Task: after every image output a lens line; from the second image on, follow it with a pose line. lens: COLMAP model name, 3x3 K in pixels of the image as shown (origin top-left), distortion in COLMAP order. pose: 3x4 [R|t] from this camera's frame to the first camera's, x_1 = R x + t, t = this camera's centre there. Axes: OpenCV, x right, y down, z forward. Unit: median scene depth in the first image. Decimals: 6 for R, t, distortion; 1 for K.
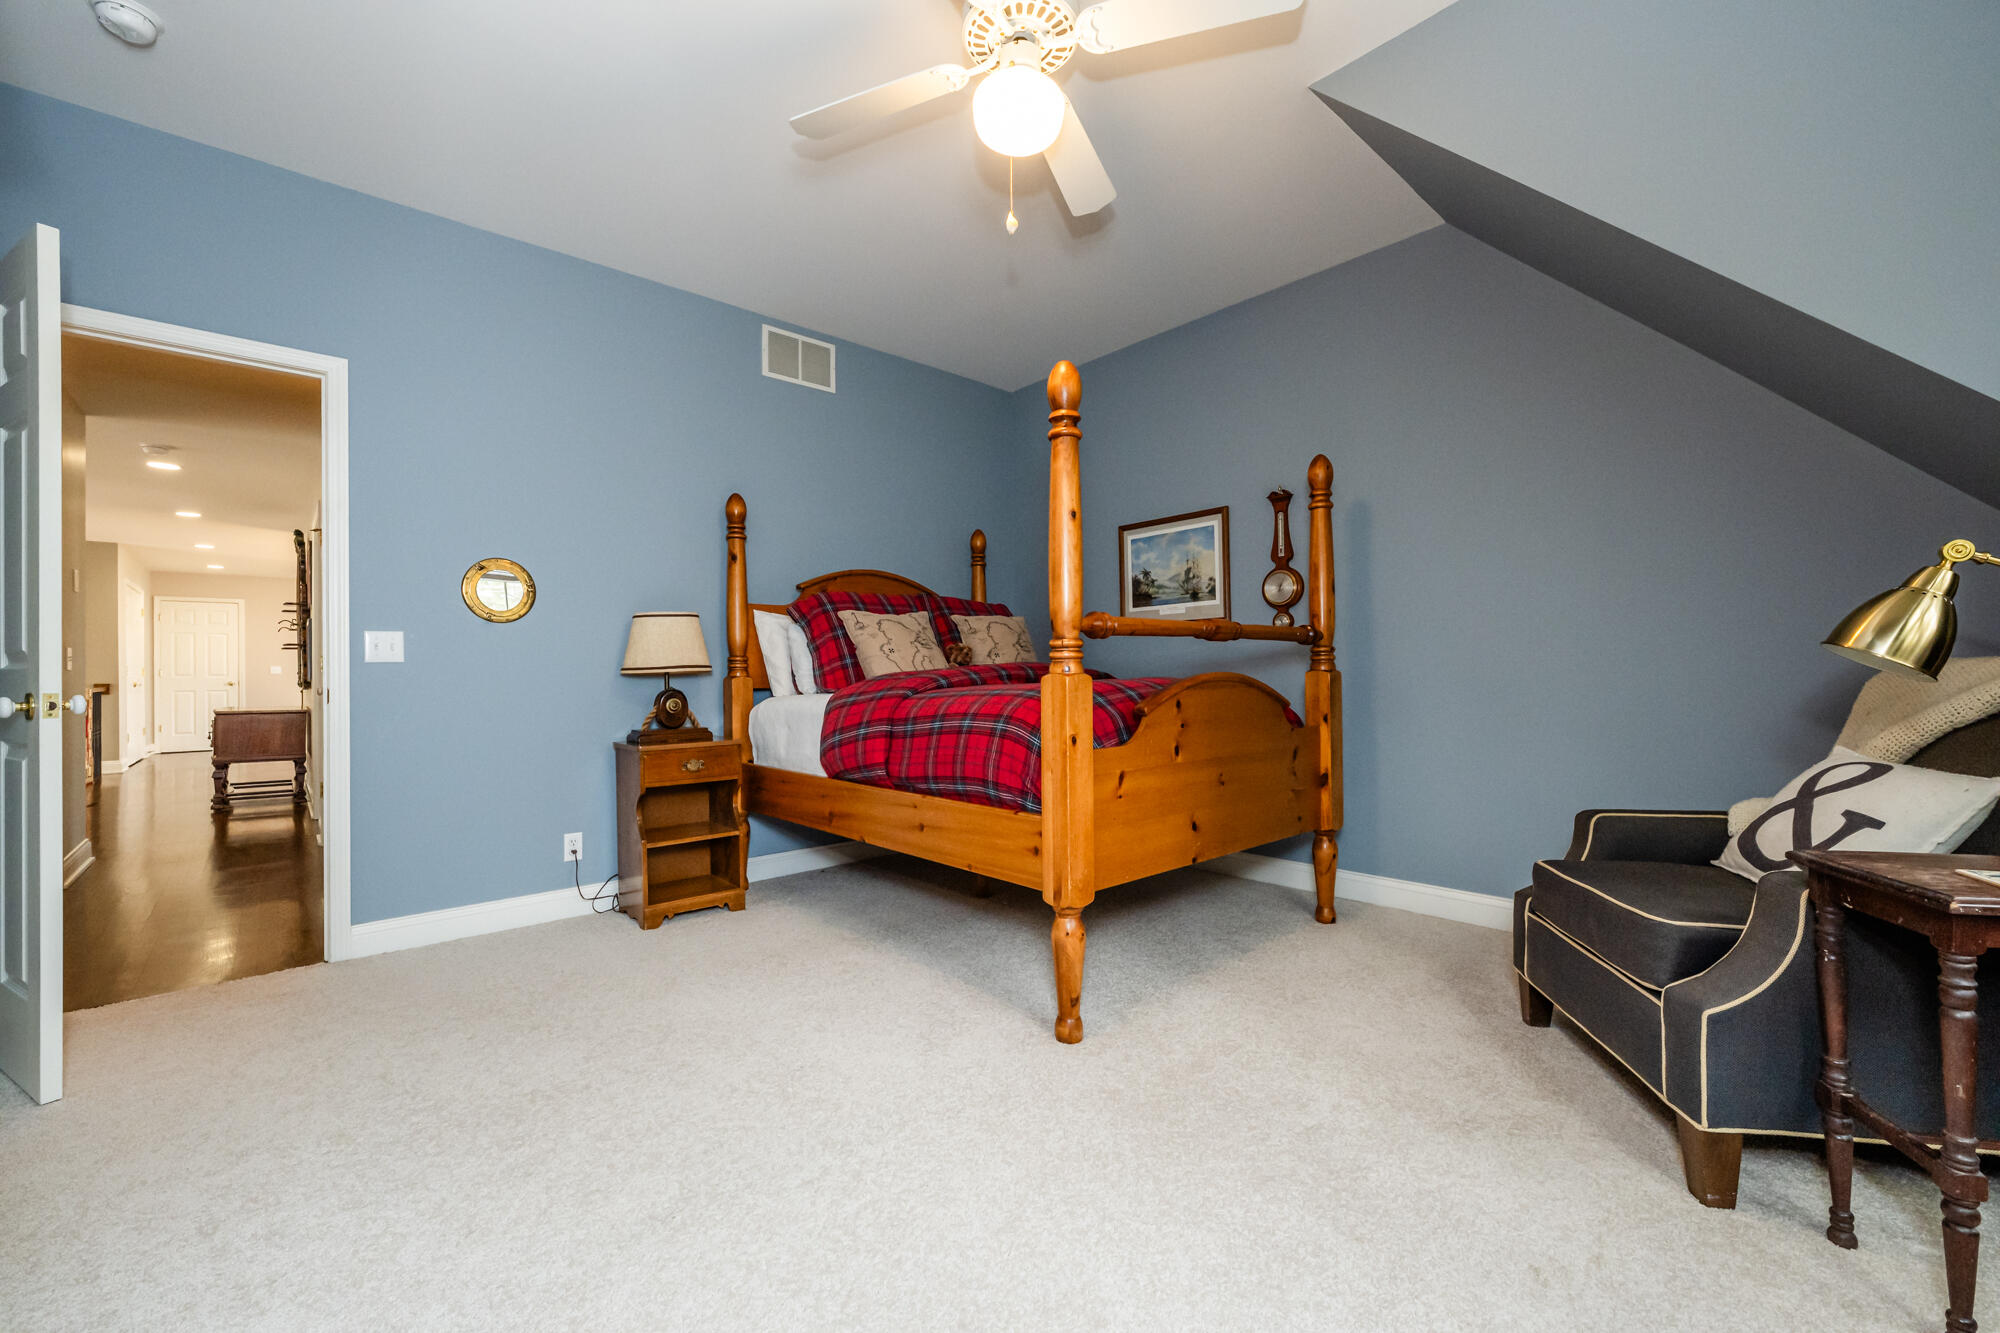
lens RADIAL K [[783.8, 0, 1006.5], [0, 783.8, 673.4], [0, 0, 1]] dist [0.000513, 0.000010]
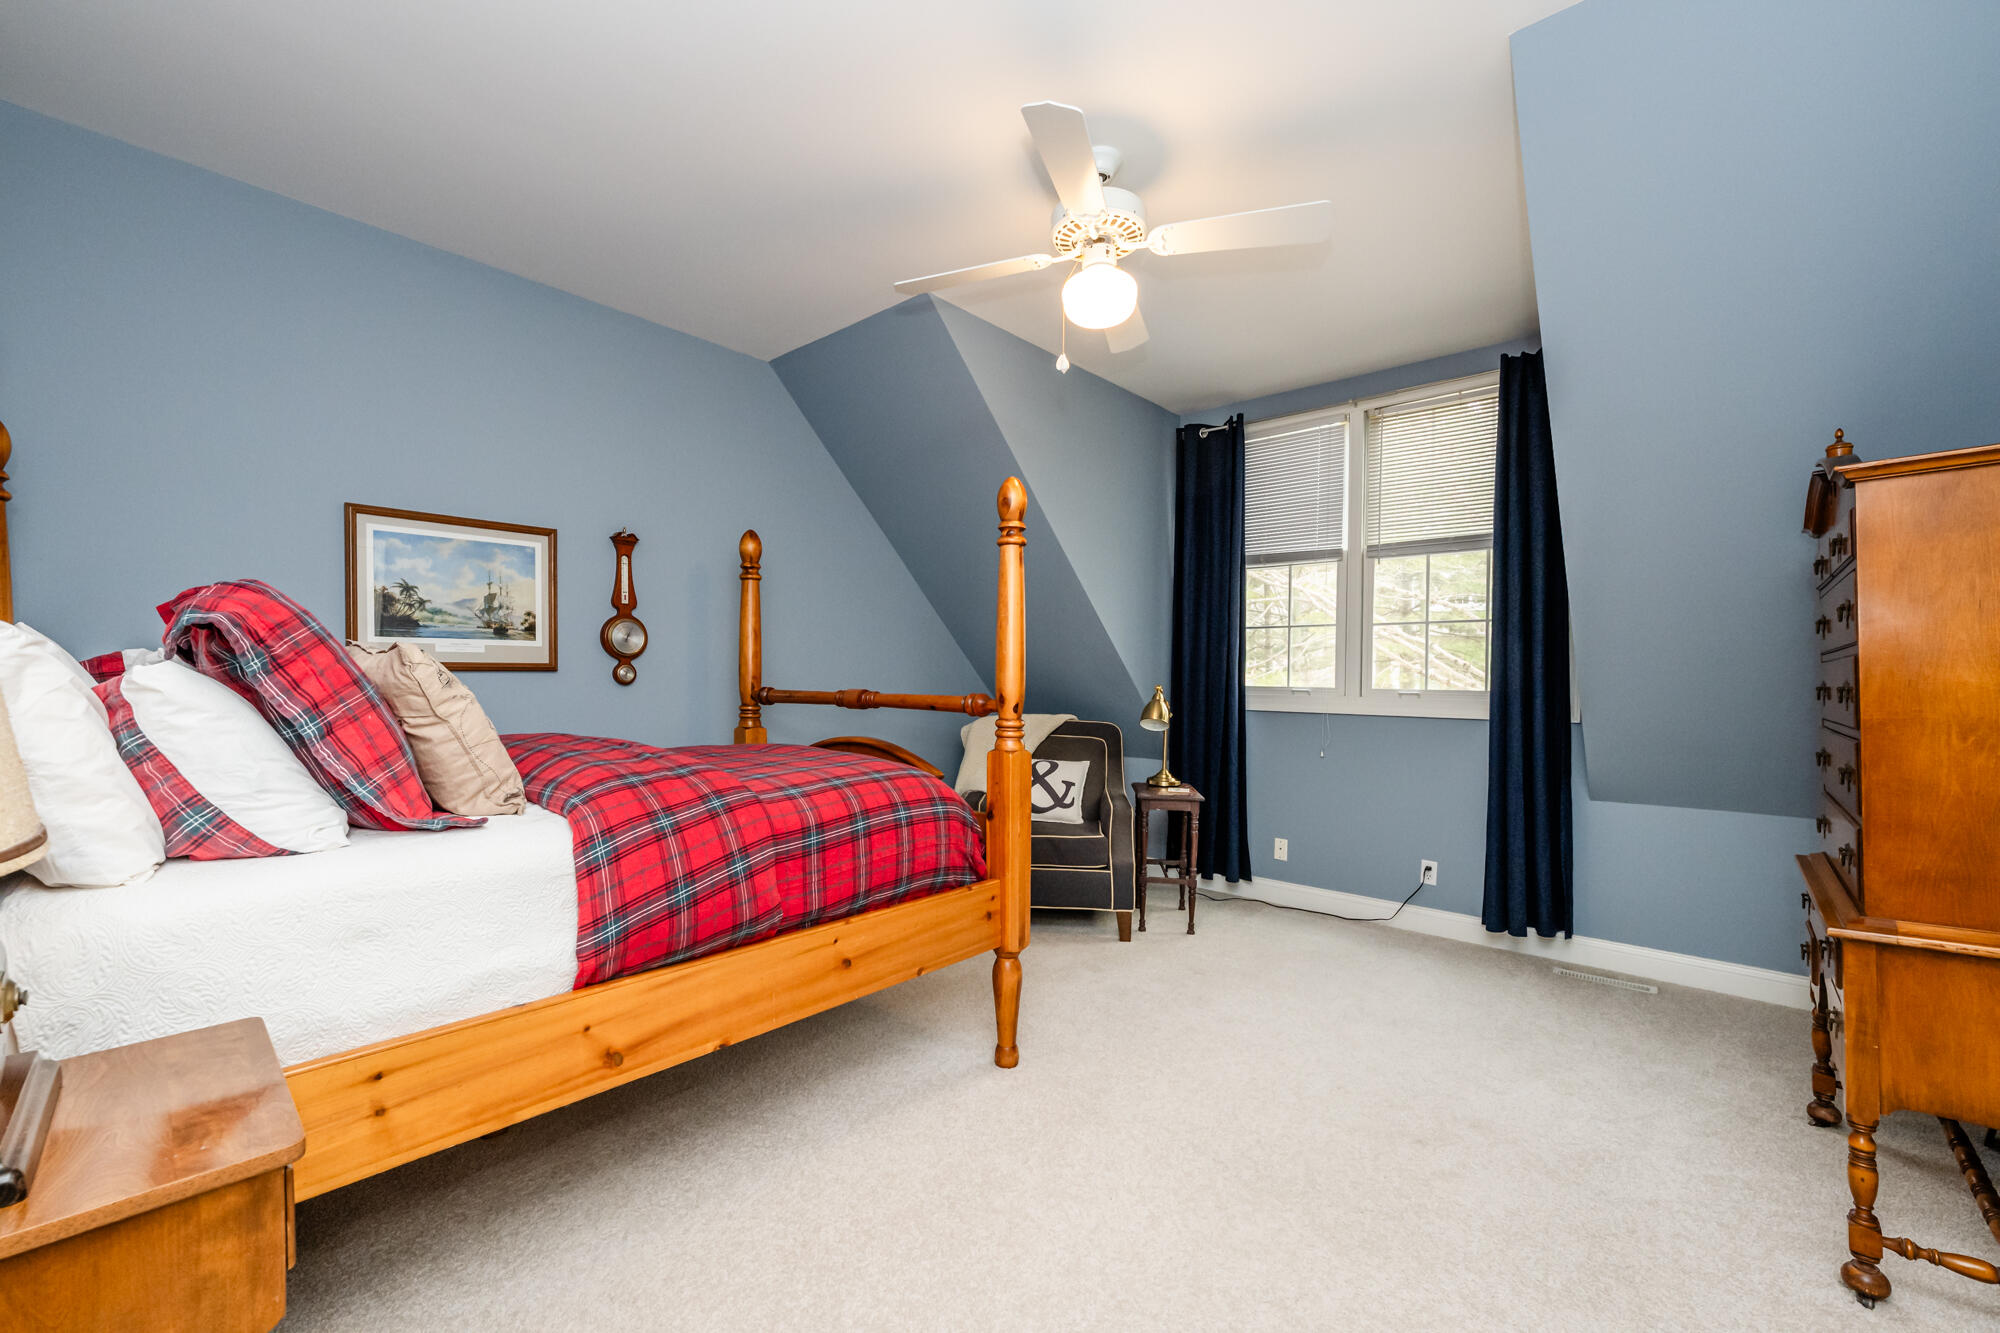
lens RADIAL K [[783.8, 0, 1005.1], [0, 783.8, 673.3], [0, 0, 1]] dist [0.000513, 0.000010]
pose [[-0.089348, 0.015527, 0.995879, -0.566320], [-0.008347, 0.999832, -0.016337, -0.049875], [-0.995965, -0.009772, -0.089203, 0.575545]]
